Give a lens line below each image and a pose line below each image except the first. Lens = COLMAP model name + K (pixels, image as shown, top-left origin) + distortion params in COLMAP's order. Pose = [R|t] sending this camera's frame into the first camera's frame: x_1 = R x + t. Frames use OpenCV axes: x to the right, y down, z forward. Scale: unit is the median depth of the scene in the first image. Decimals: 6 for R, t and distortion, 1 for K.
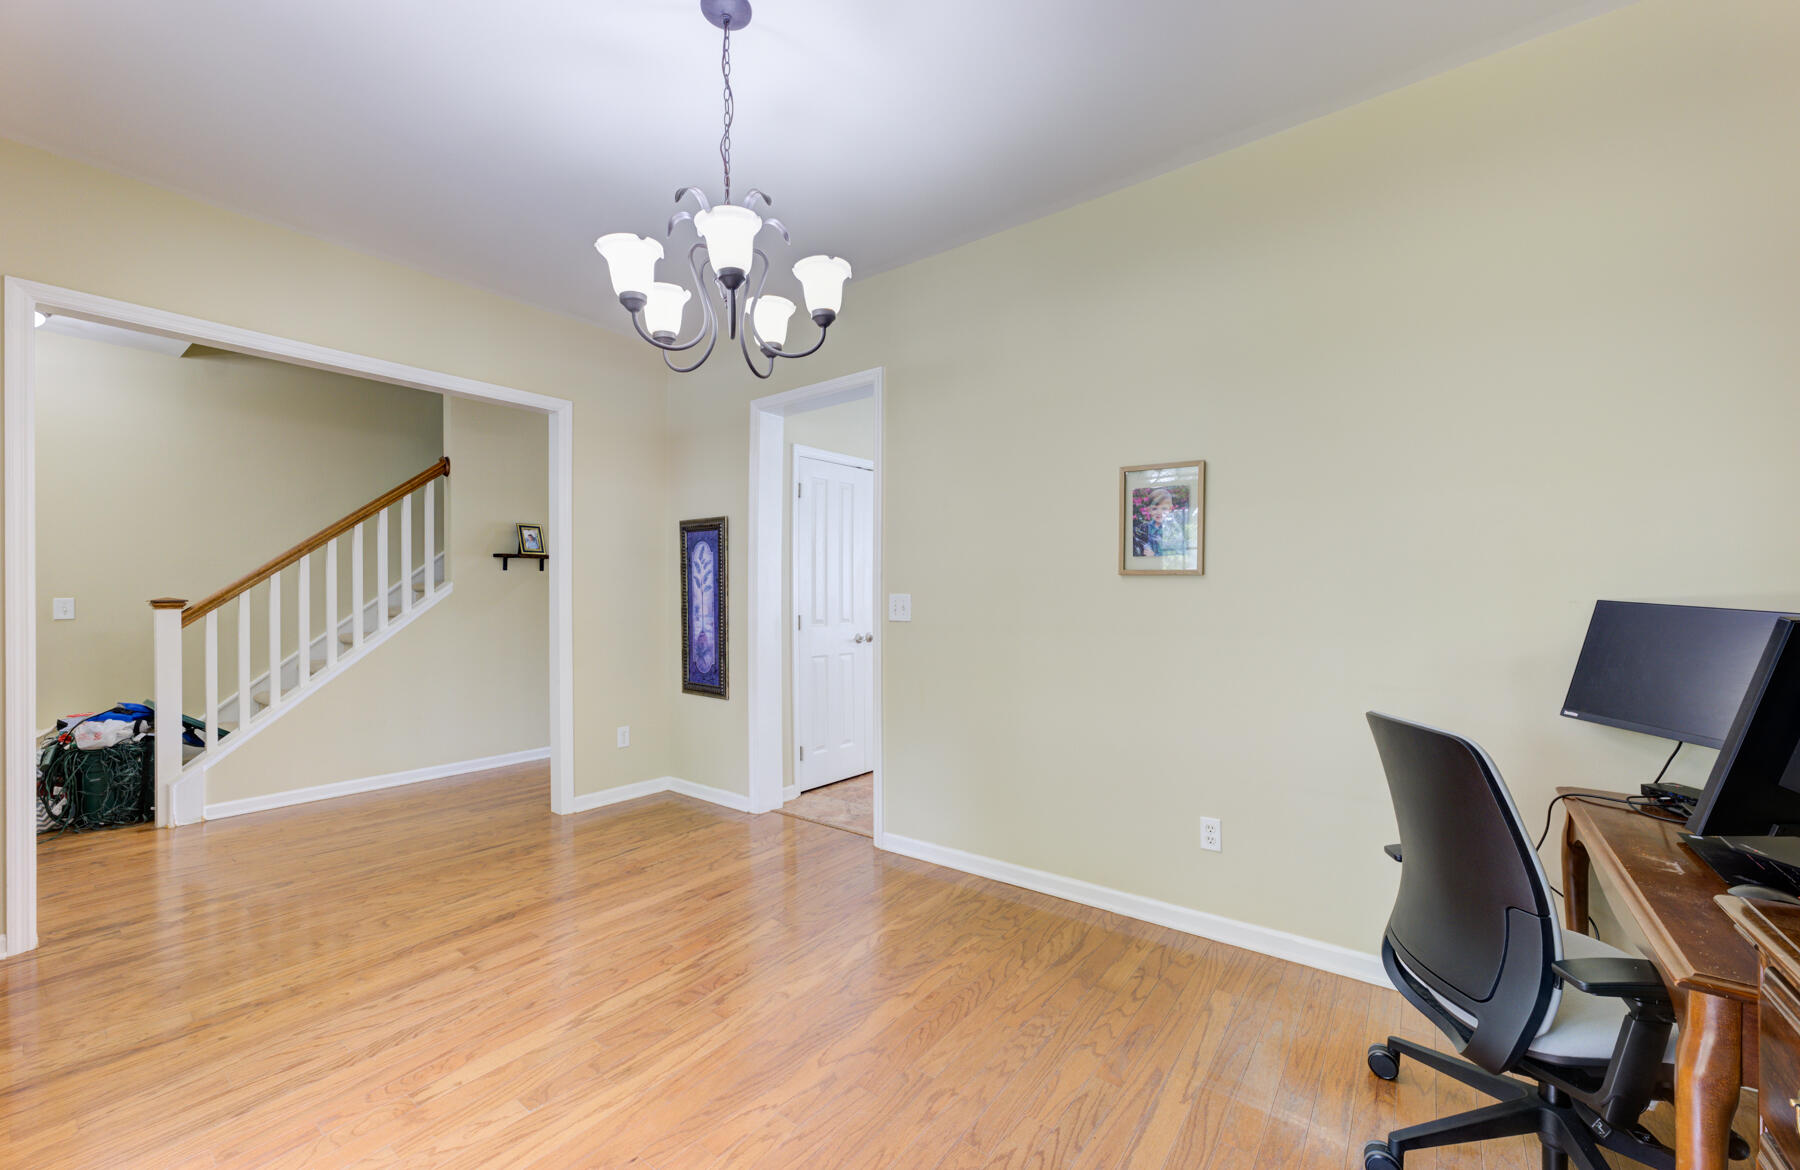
lens RADIAL K [[714.1, 0, 892.6], [0, 714.1, 591.9], [0, 0, 1]] dist [-0.006187, 0.001760]
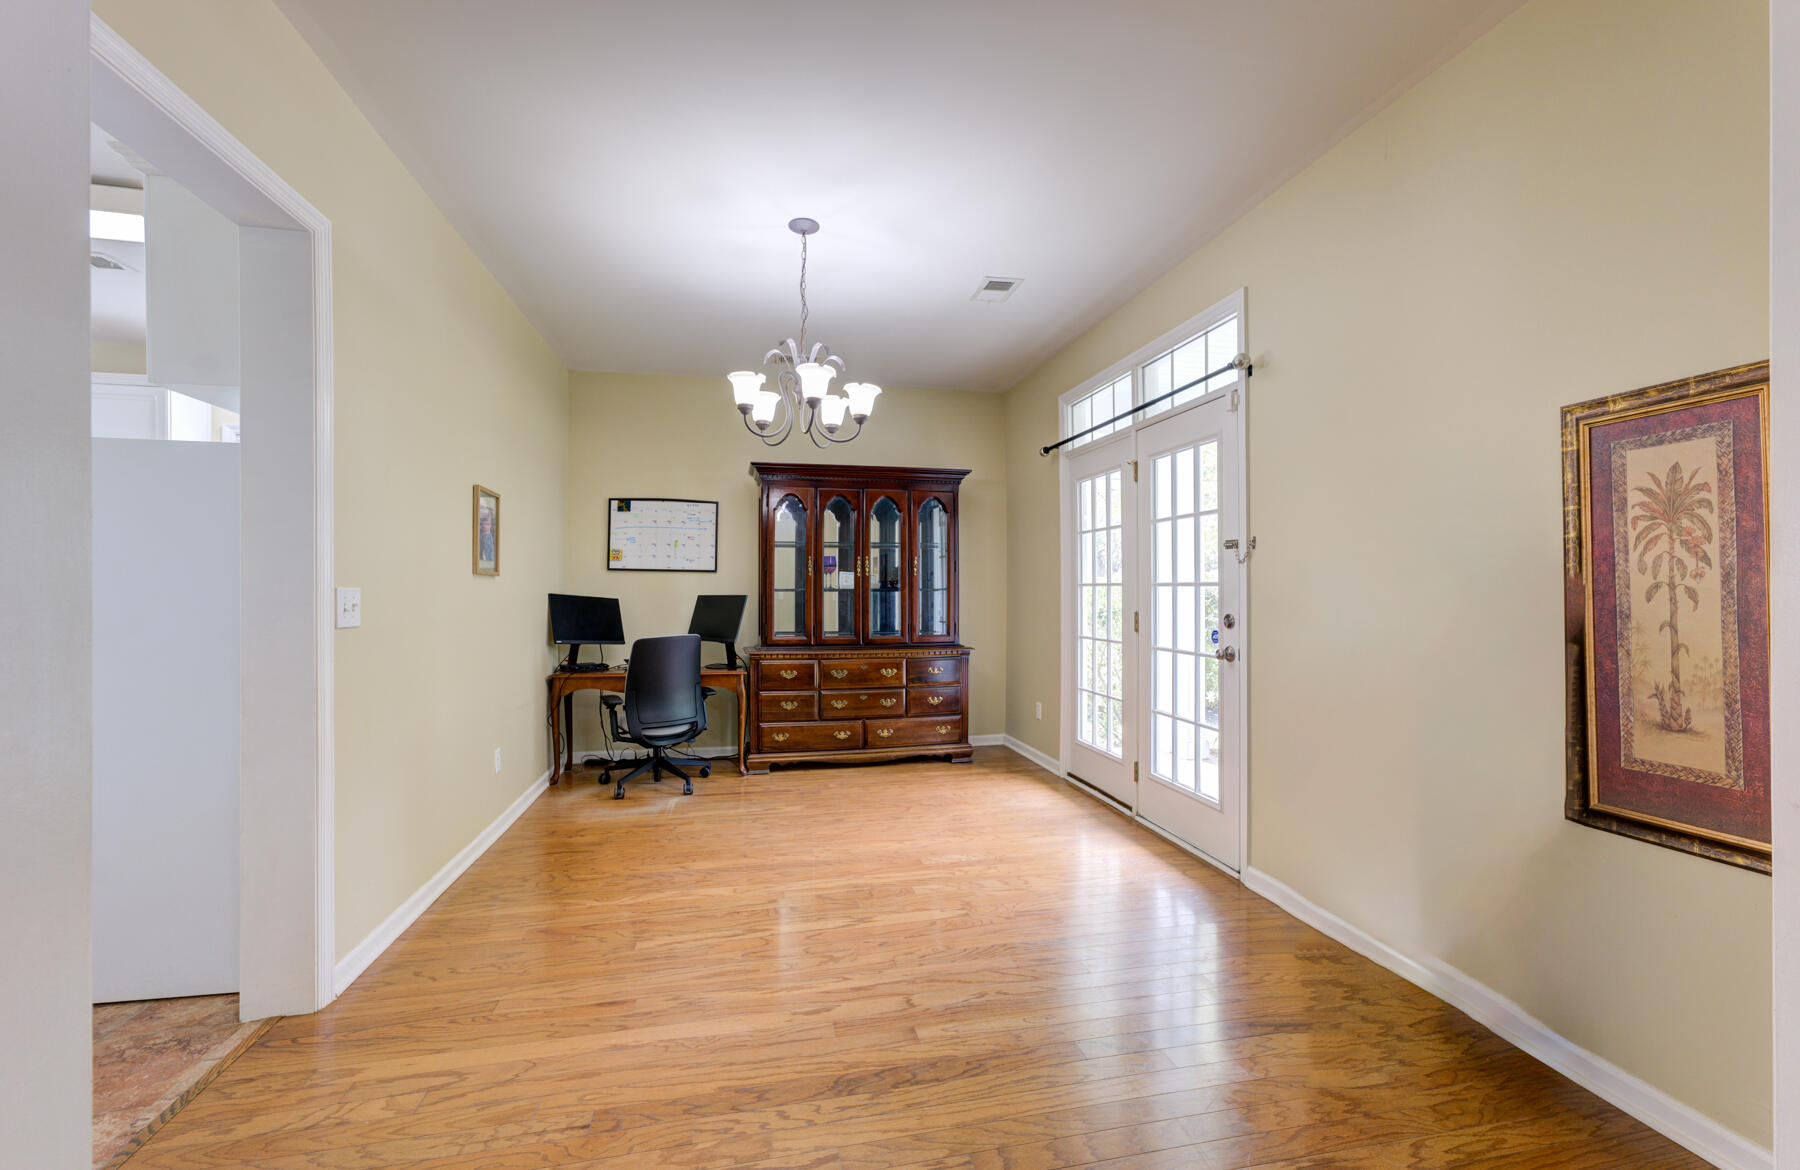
lens RADIAL K [[714.1, 0, 901.2], [0, 714.1, 591.4], [0, 0, 1]] dist [-0.006187, 0.001760]
pose [[-0.771735, 0.001180, 0.635943, -1.176551], [-0.008367, 0.999893, -0.012009, 0.015482], [-0.635890, -0.014589, -0.771642, 1.744072]]
